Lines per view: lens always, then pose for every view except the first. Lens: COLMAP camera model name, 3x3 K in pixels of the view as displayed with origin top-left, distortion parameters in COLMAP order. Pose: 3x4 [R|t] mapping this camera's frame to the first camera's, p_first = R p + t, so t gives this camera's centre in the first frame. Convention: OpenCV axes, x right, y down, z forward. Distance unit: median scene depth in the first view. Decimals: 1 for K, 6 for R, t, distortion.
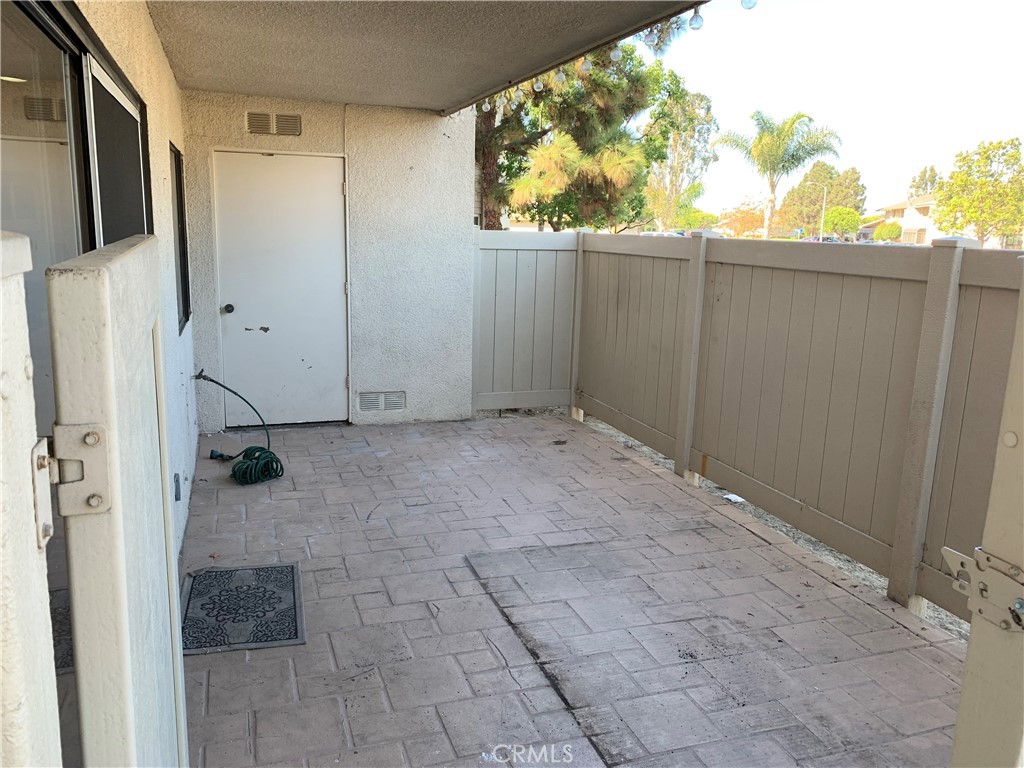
lens RADIAL K [[778.8, 0, 512.0], [0, 778.8, 384.0], [0, 0, 1]] dist [0.055335, -0.099038]
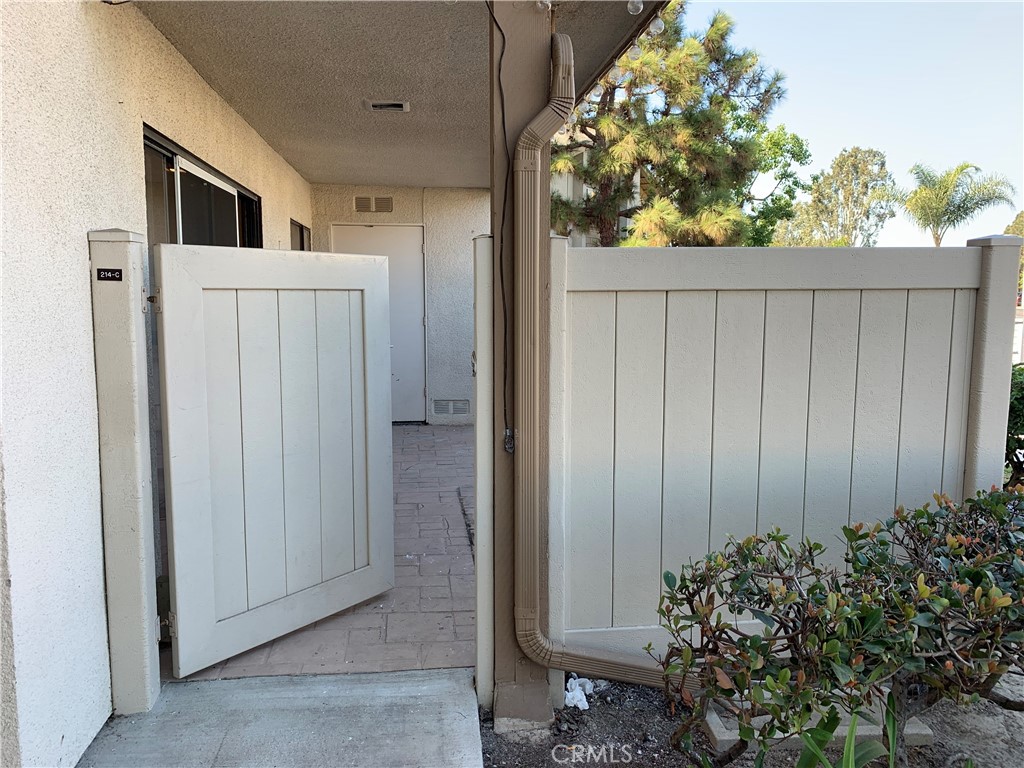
lens RADIAL K [[787.9, 0, 512.0], [0, 787.9, 384.0], [0, 0, 1]] dist [0.044409, -0.050452]
pose [[0.975213, -0.003008, -0.221246, 0.100708], [-0.016437, 0.996160, -0.085997, 0.042720], [0.220655, 0.087502, 0.971419, -0.117298]]
